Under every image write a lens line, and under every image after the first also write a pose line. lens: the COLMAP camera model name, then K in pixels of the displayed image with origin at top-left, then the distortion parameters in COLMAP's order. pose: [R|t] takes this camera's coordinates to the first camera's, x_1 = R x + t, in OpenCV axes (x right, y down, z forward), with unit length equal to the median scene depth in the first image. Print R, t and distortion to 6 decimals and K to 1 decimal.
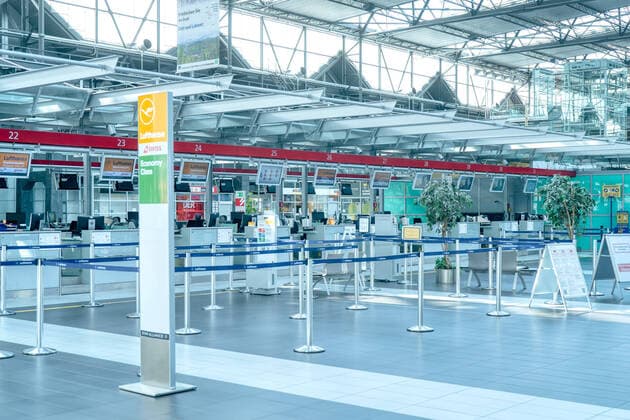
lens RADIAL K [[924.2, 0, 315.0], [0, 924.2, 210.0], [0, 0, 1]] dist [-0.013949, -0.015378]
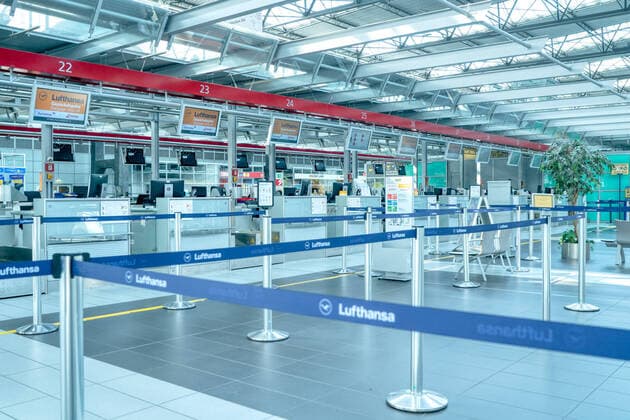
lens RADIAL K [[615.4, 0, 315.8], [0, 615.4, 196.1], [0, 0, 1]] dist [-0.062659, 0.007349]
pose [[0.999498, -0.003597, 0.031482, -0.129045], [0.003573, 0.999993, 0.000811, 0.019705], [-0.031485, -0.000698, 0.999504, 0.460393]]
